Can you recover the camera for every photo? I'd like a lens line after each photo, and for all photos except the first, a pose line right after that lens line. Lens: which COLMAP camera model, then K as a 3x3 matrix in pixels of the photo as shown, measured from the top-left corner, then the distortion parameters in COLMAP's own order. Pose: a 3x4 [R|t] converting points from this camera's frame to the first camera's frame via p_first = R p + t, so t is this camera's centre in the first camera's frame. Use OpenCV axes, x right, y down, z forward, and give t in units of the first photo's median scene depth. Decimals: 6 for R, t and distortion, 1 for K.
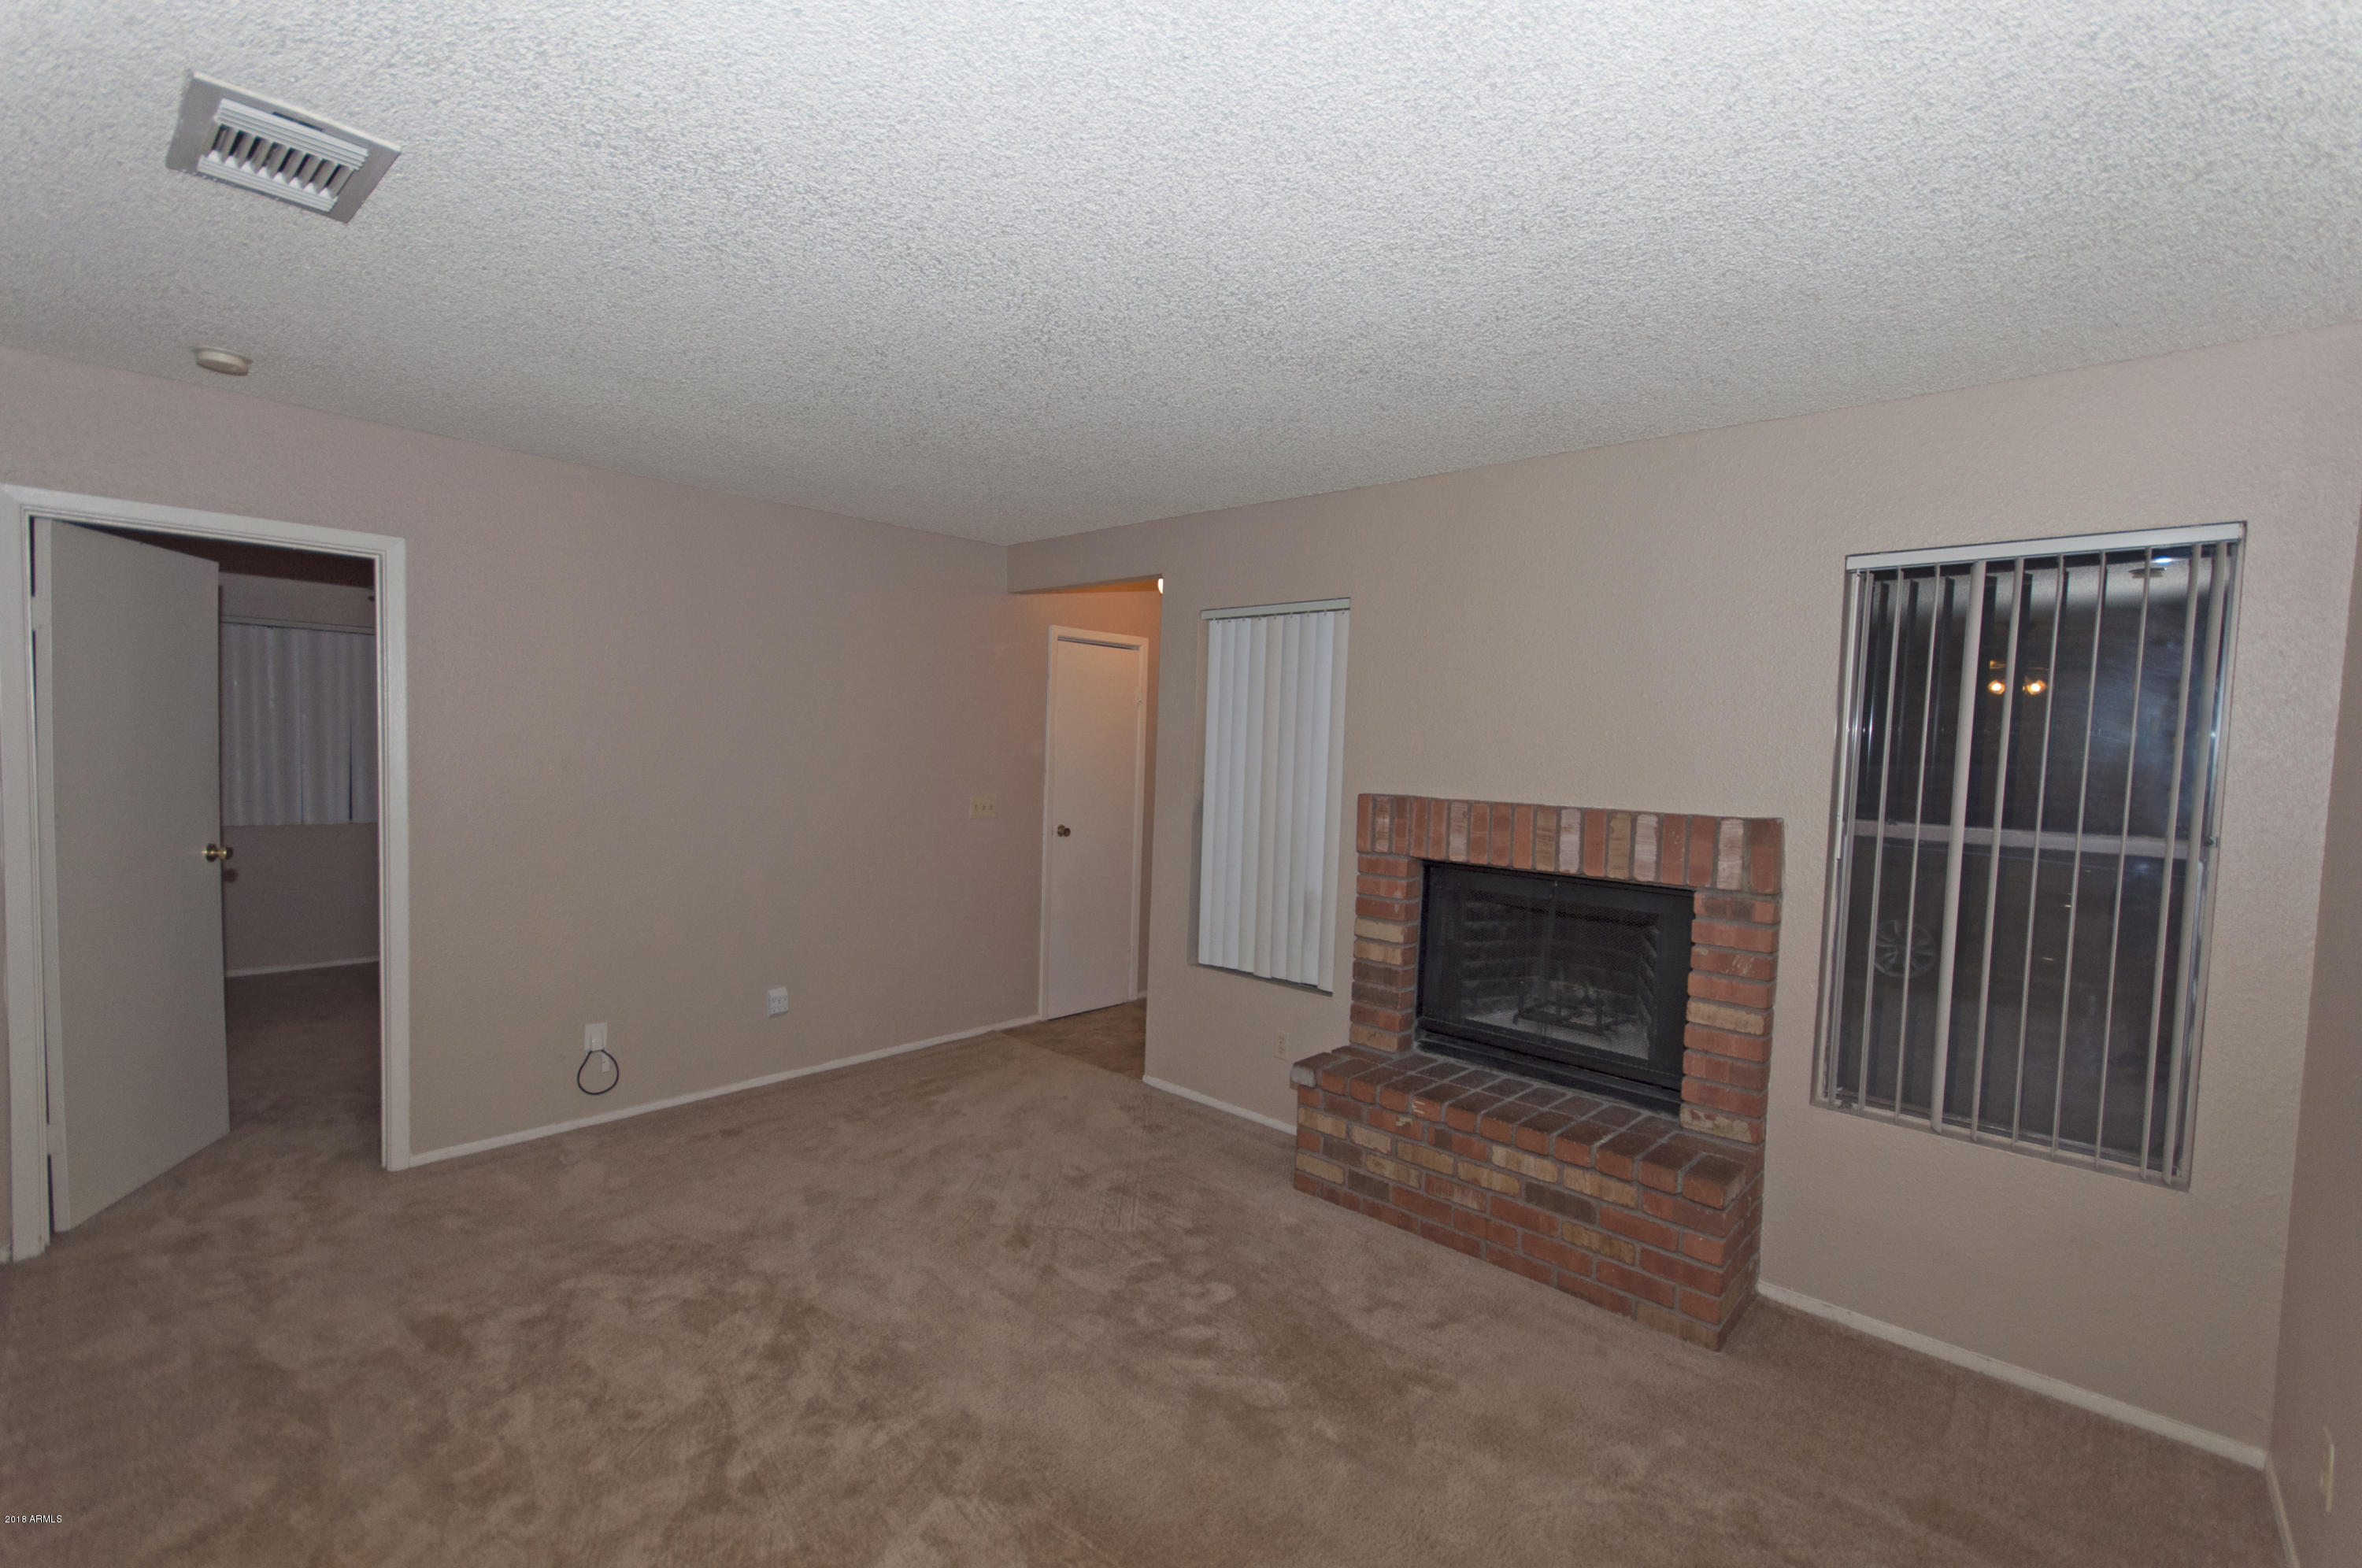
lens RADIAL K [[1016.8, 0, 1186.9], [0, 1016.8, 797.3], [0, 0, 1]] dist [-0.002393, 0.000442]
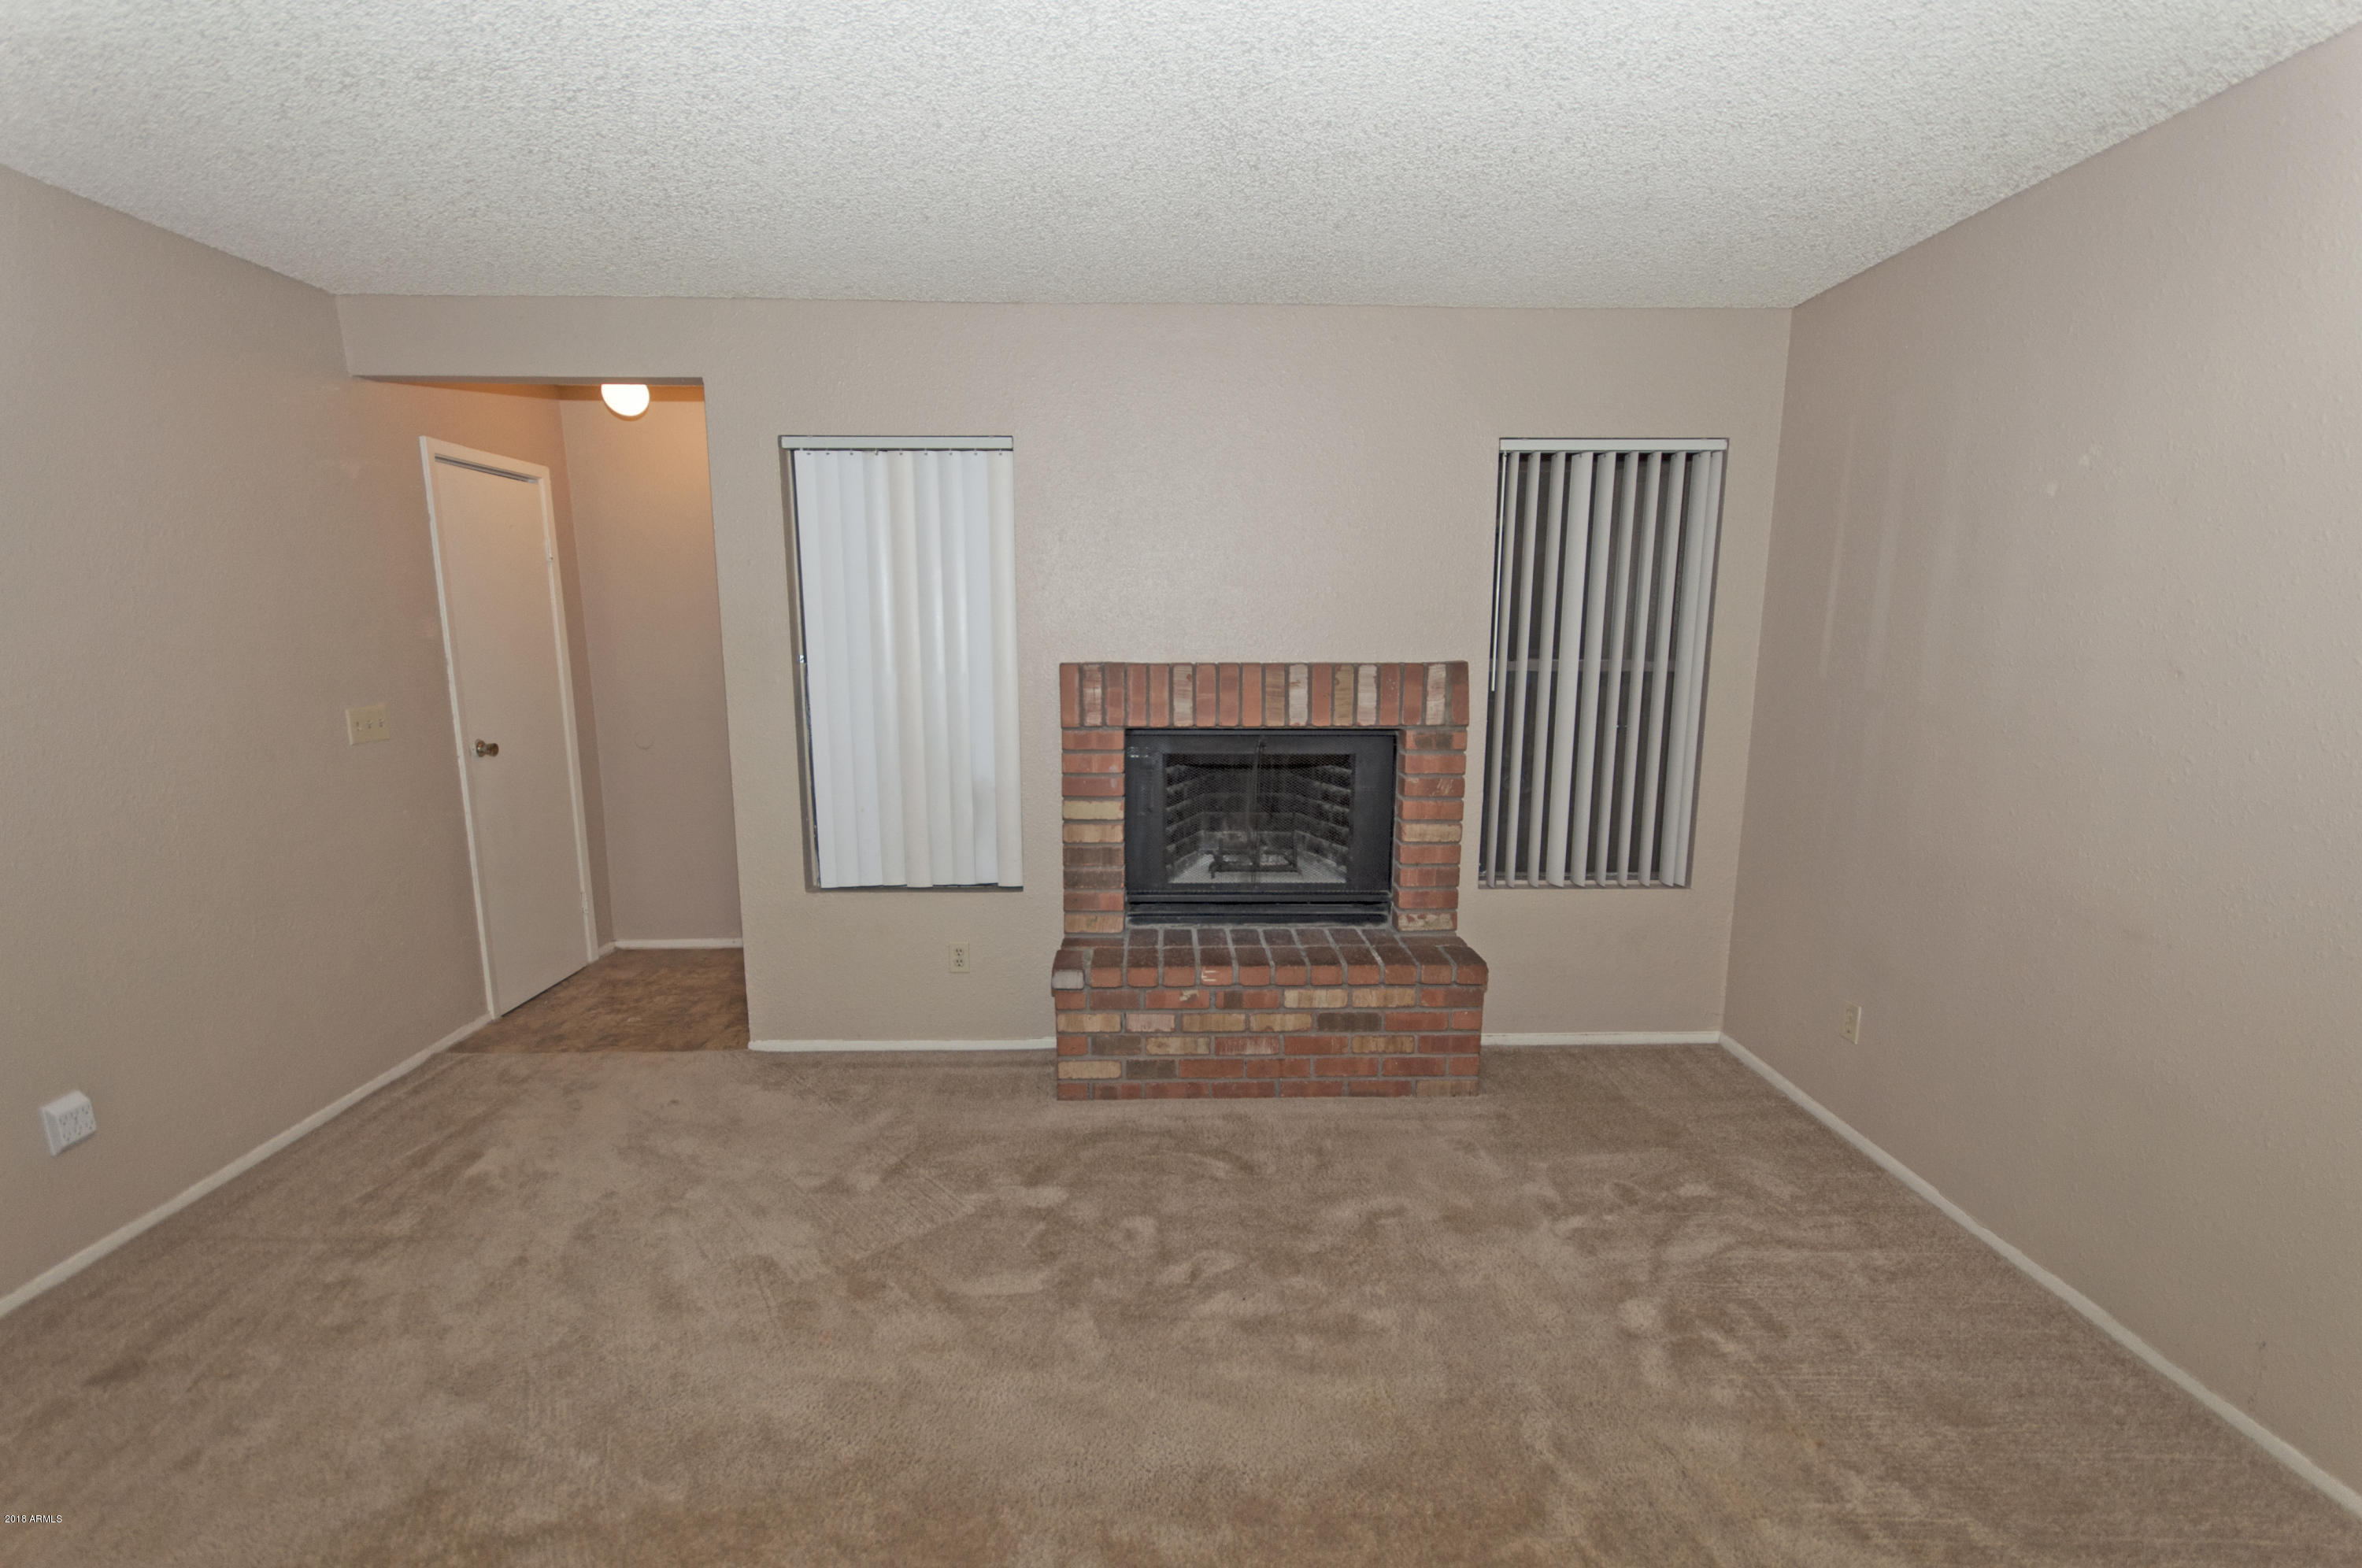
lens RADIAL K [[1016.8, 0, 1186.9], [0, 1016.8, 797.3], [0, 0, 1]] dist [-0.002393, 0.000442]
pose [[0.727081, -0.148119, 0.670384, -0.419594], [0.058730, 0.986290, 0.154219, -0.021623], [-0.684035, -0.072758, 0.725811, 0.299948]]
